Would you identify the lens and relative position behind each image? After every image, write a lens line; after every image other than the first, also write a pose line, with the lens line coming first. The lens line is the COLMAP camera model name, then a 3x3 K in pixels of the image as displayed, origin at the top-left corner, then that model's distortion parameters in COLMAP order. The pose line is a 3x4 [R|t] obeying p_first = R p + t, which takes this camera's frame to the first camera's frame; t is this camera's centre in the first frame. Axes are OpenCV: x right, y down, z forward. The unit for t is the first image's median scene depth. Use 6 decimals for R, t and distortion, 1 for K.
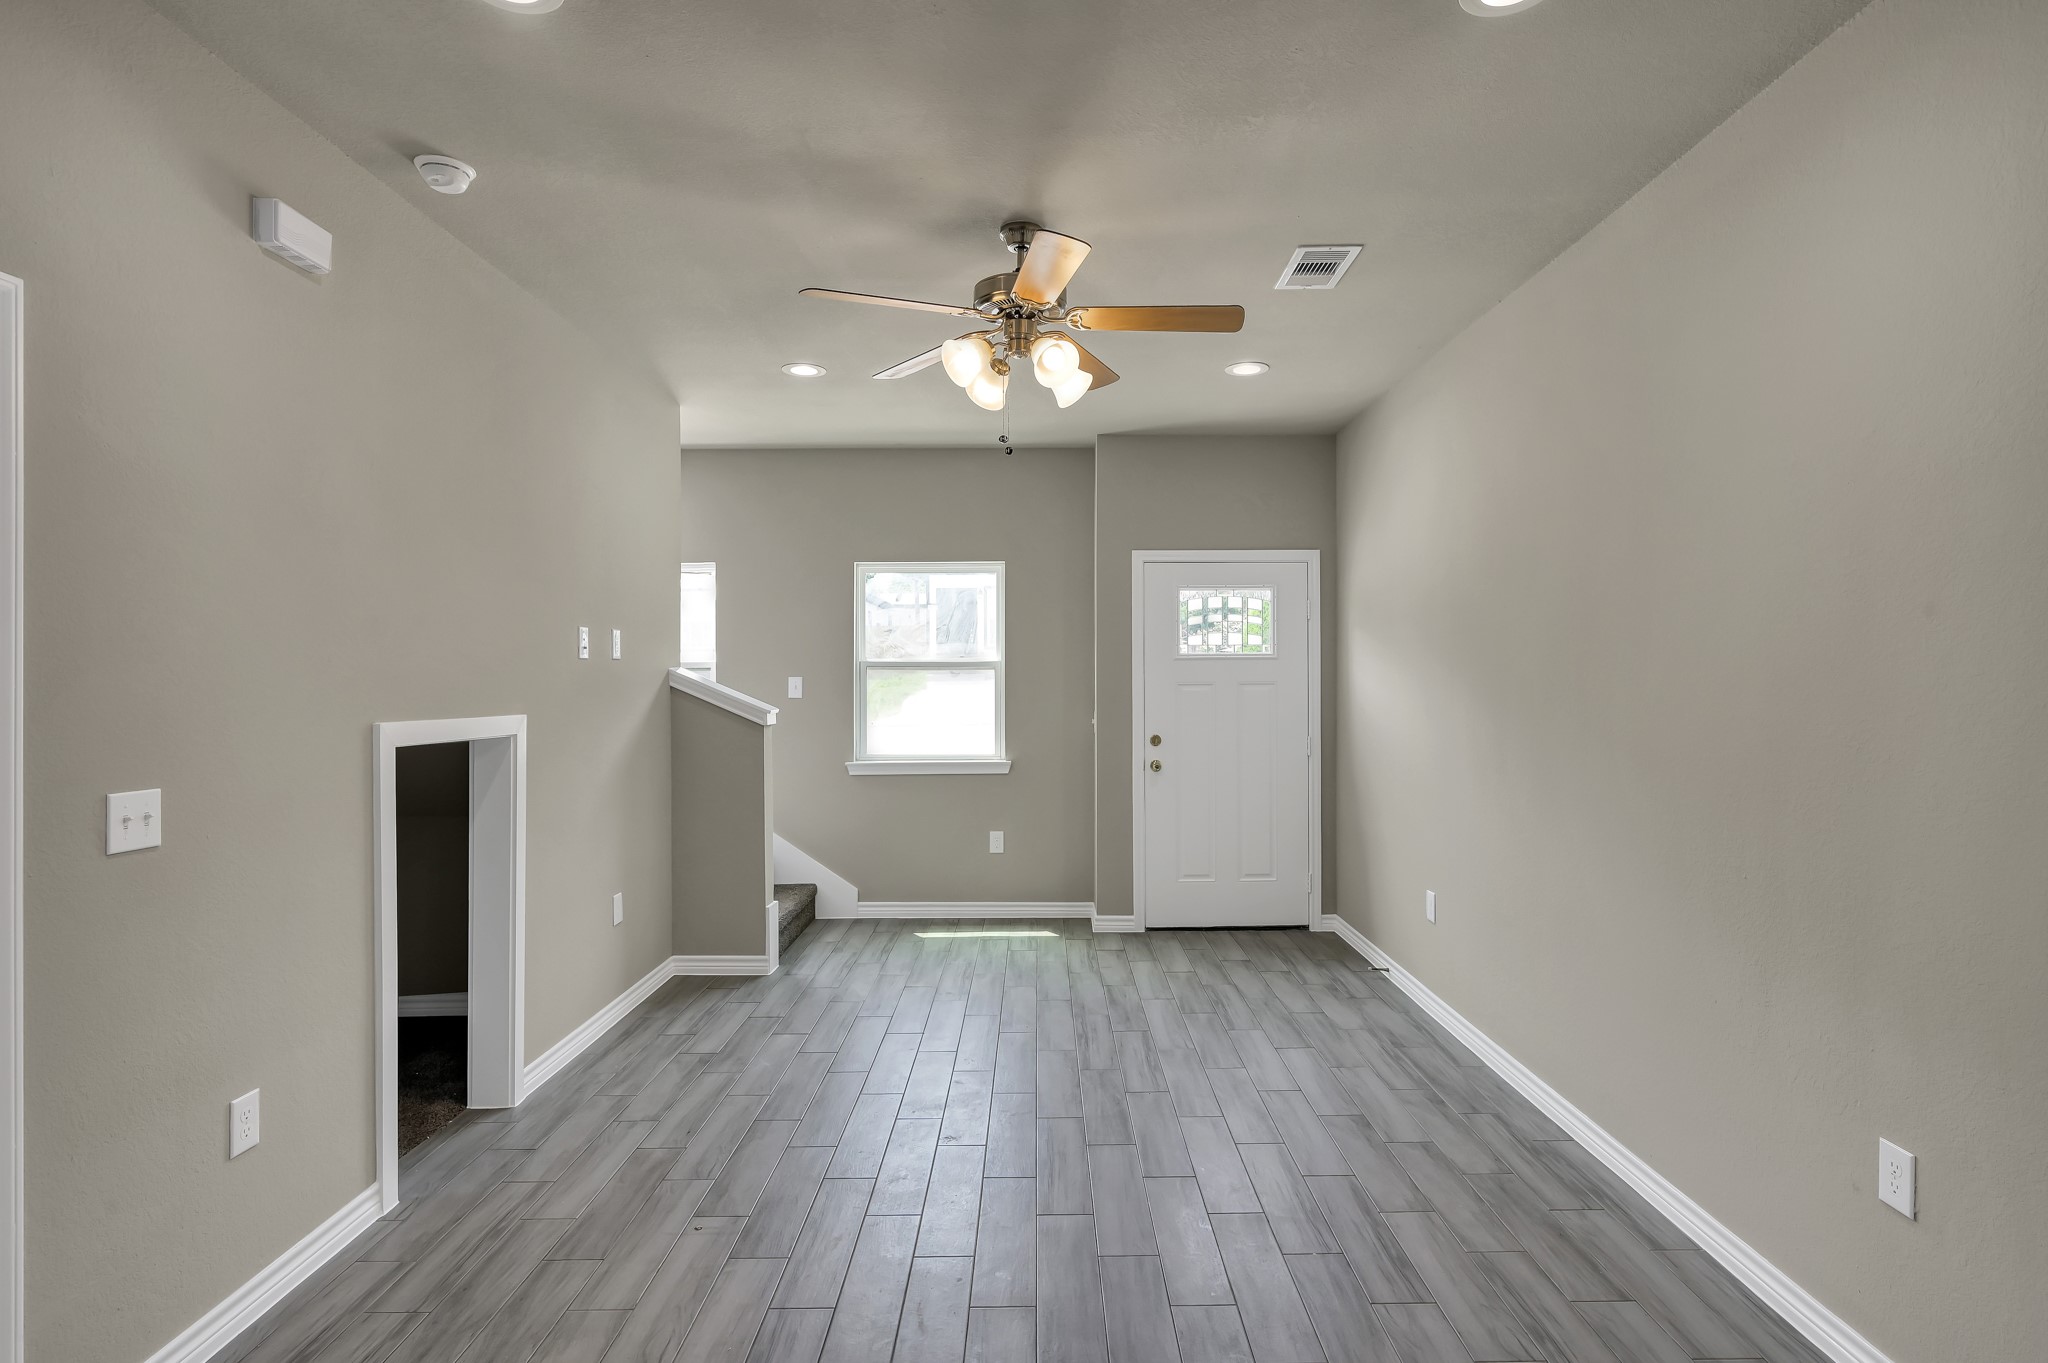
lens RADIAL K [[1033.5, 0, 1042.6], [0, 1033.5, 671.8], [0, 0, 1]] dist [-0.002693, 0.001609]
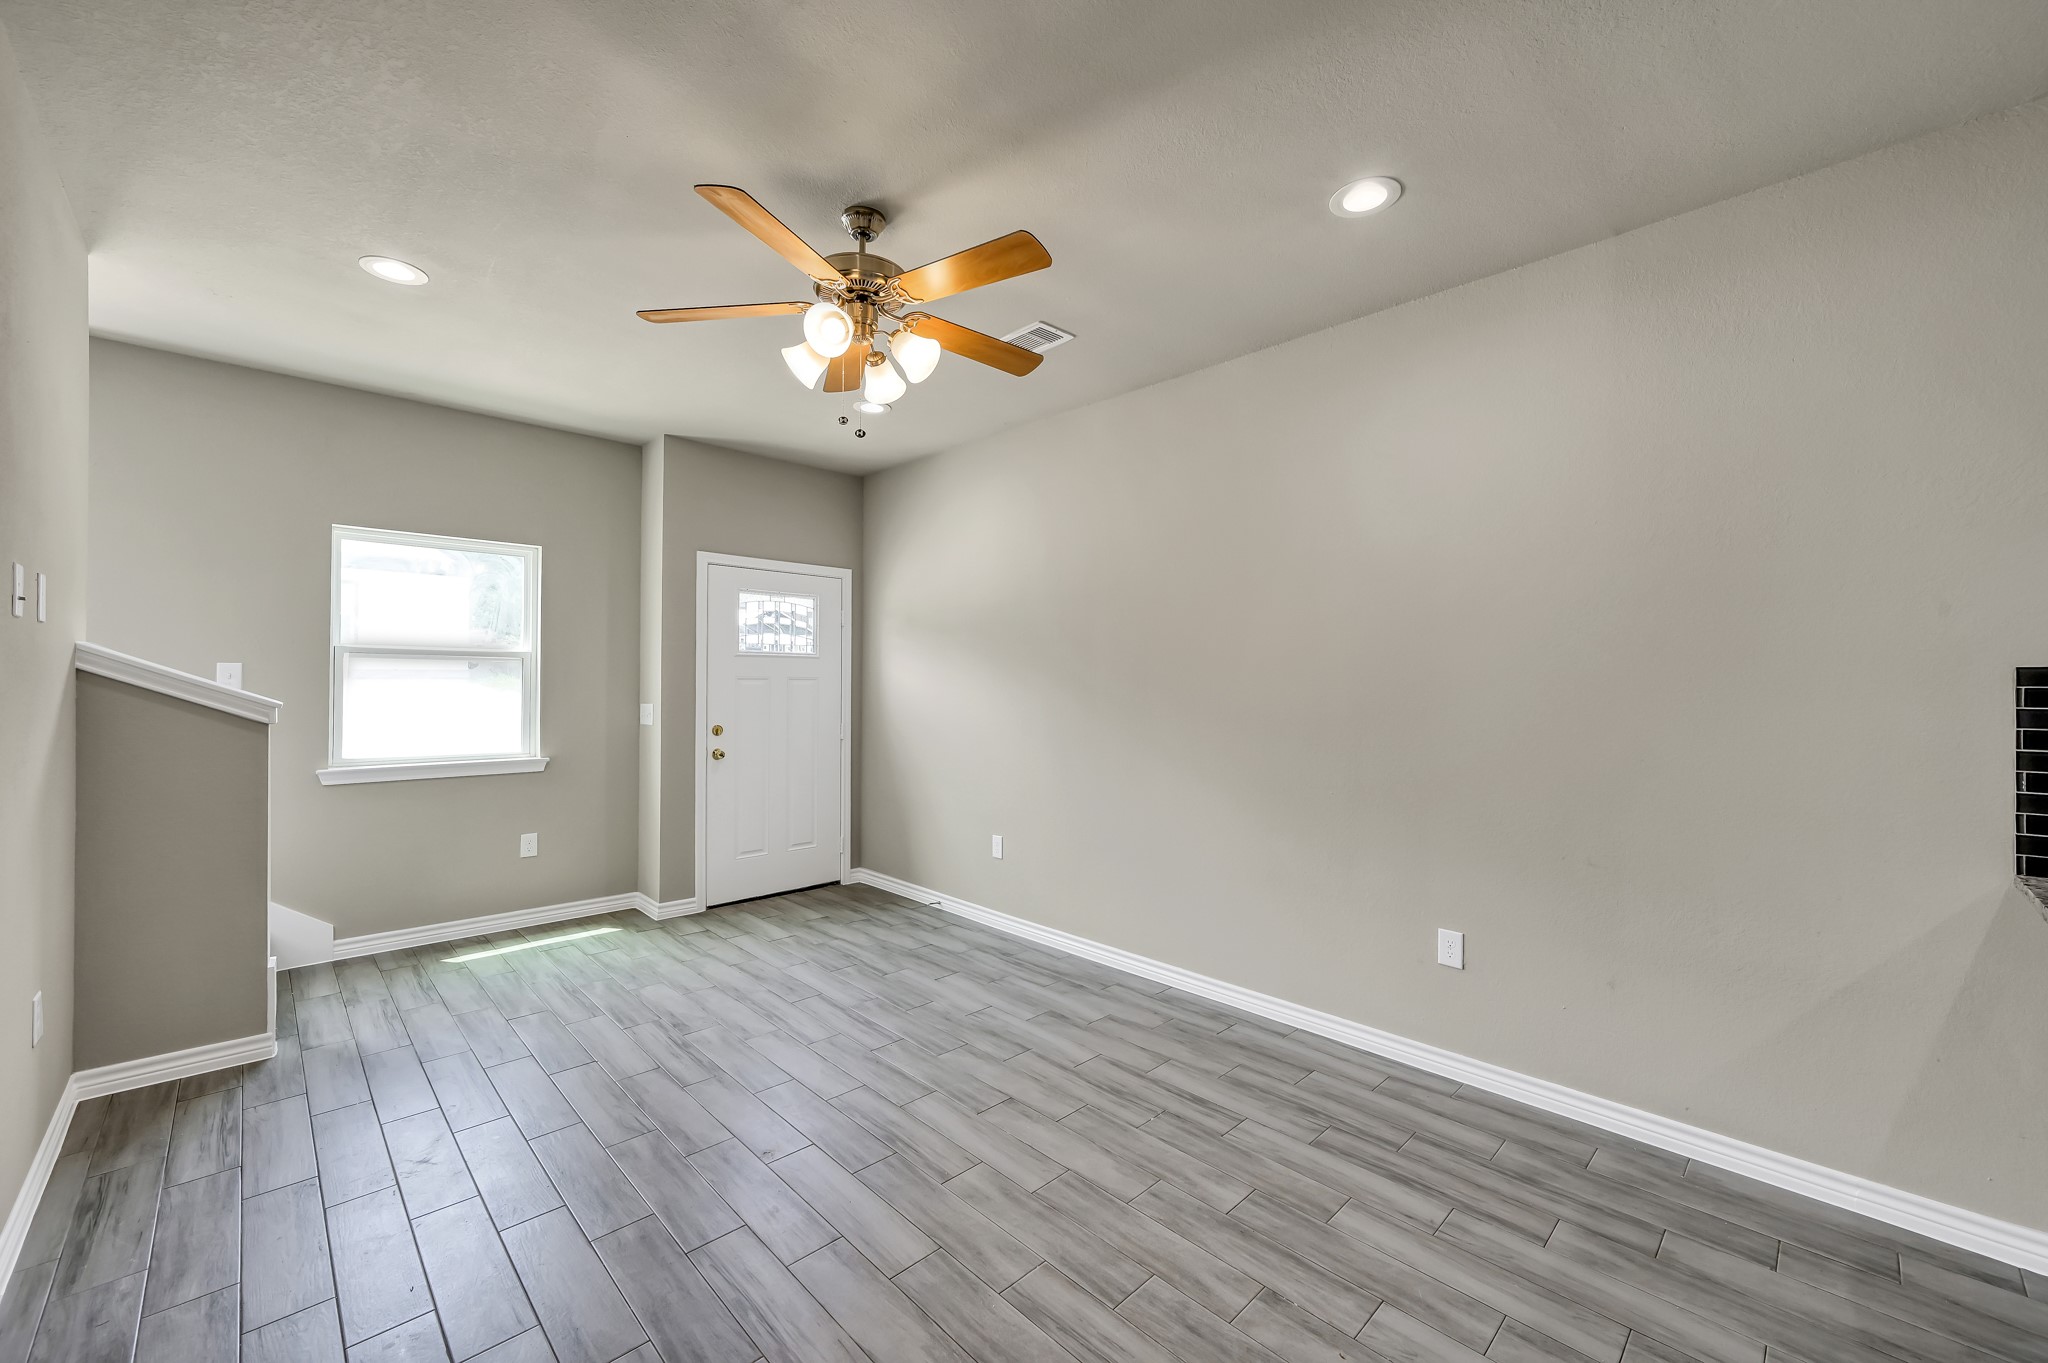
lens RADIAL K [[808.1, 0, 1021.1], [0, 808.1, 681.8], [0, 0, 1]] dist [-0.000032, -0.000031]
pose [[0.722668, 0.010298, 0.691118, -0.317807], [-0.013902, 0.999903, -0.000362, 0.015381], [-0.691055, -0.009346, 0.722742, 0.229206]]
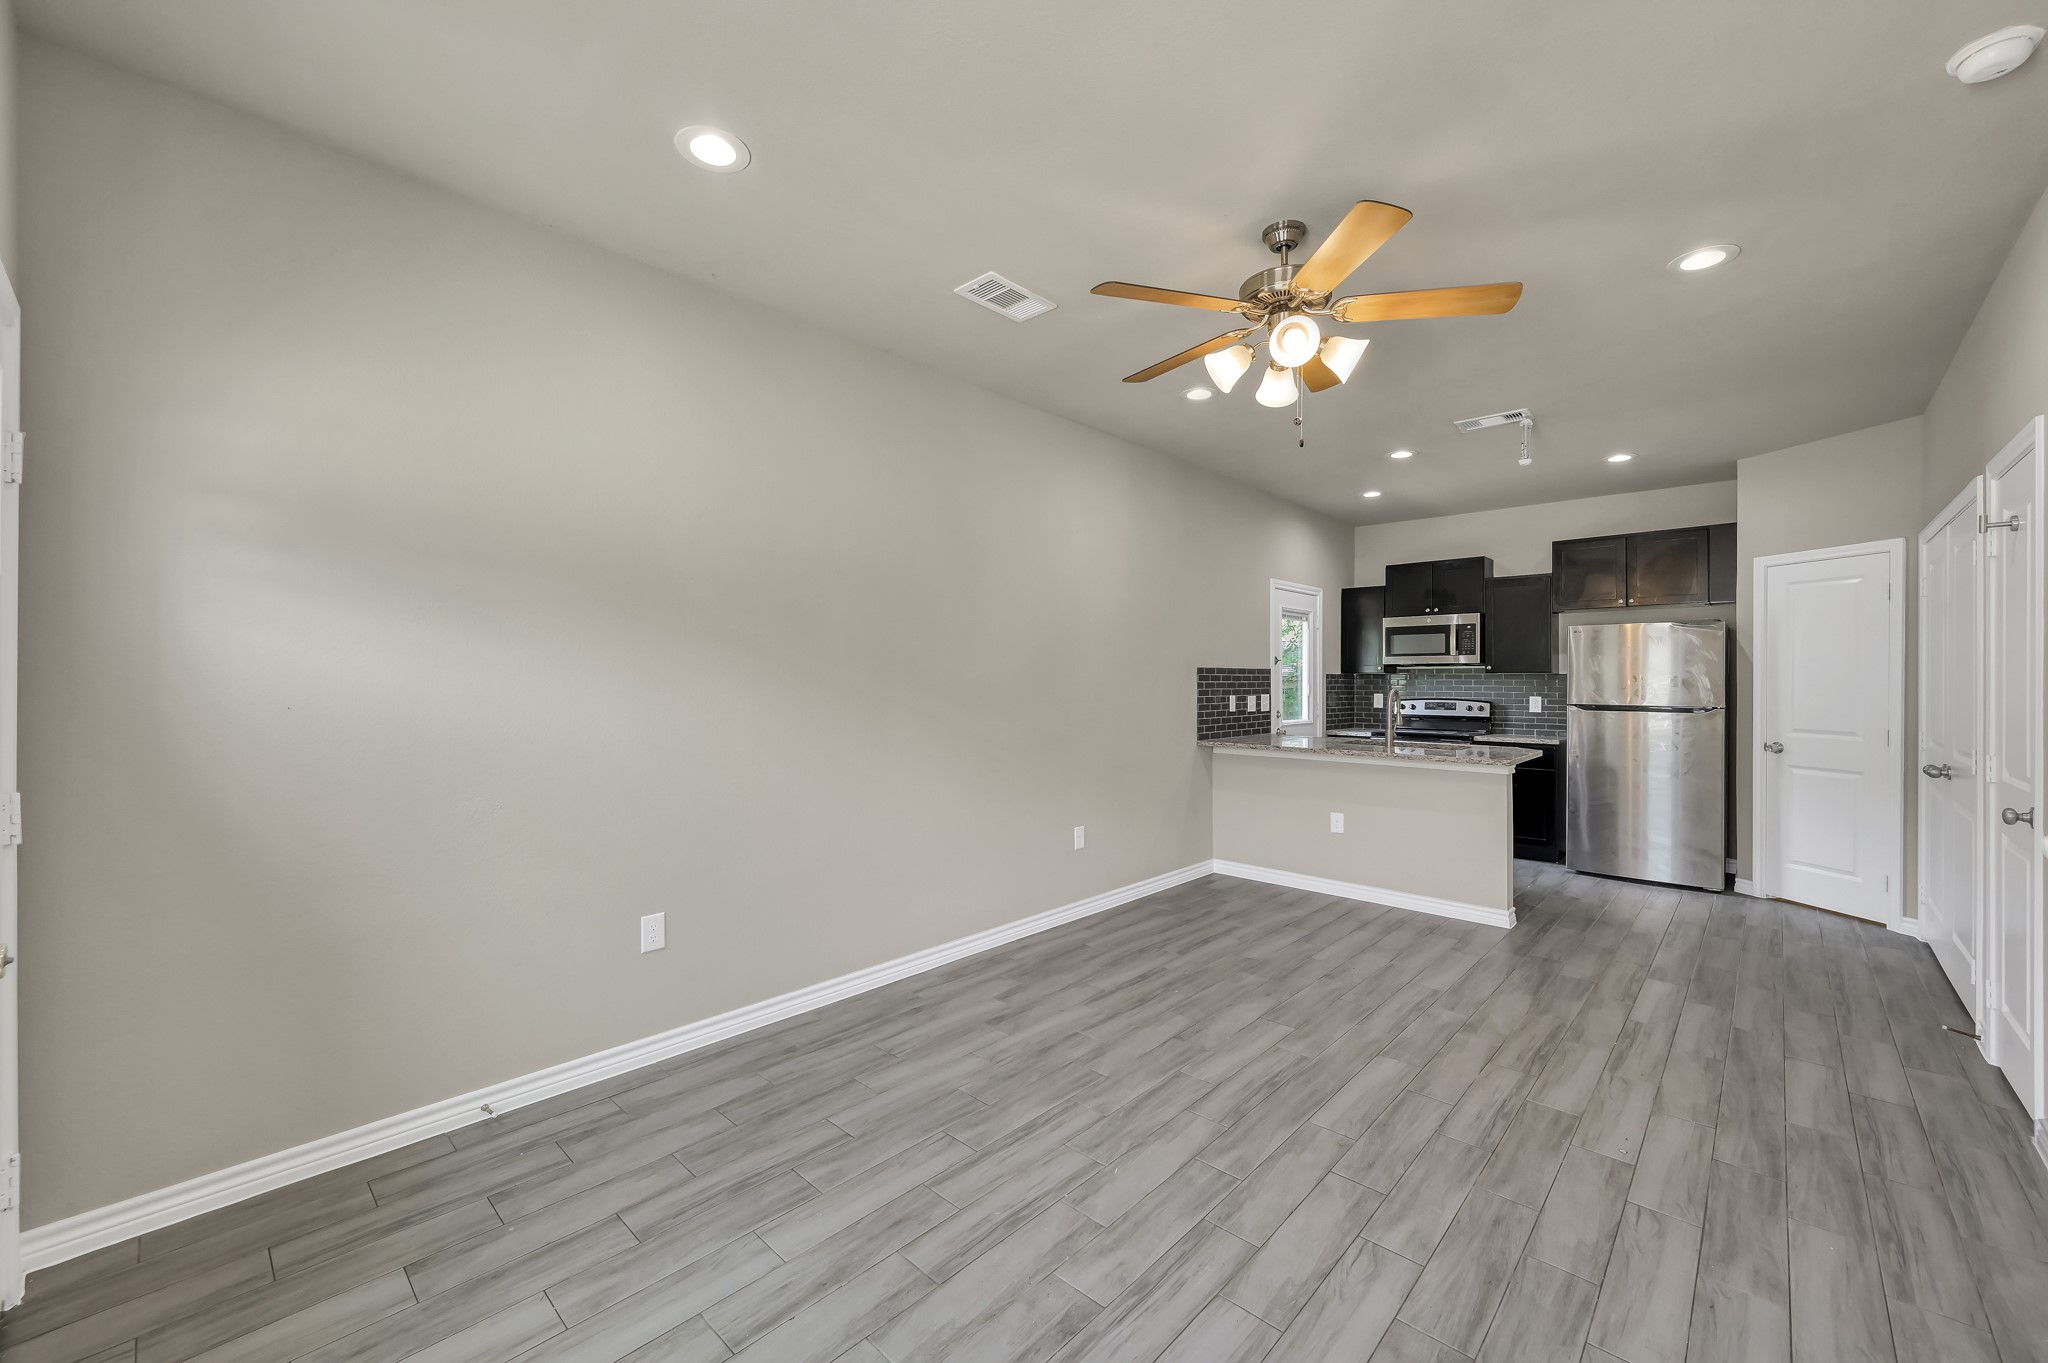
lens RADIAL K [[808.1, 0, 1025.8], [0, 808.1, 683.9], [0, 0, 1]] dist [-0.000032, -0.000031]
pose [[-0.730688, -0.001810, 0.682710, -0.277132], [-0.004507, 0.999987, -0.002173, 0.029121], [-0.682697, -0.004665, -0.730687, 1.256291]]
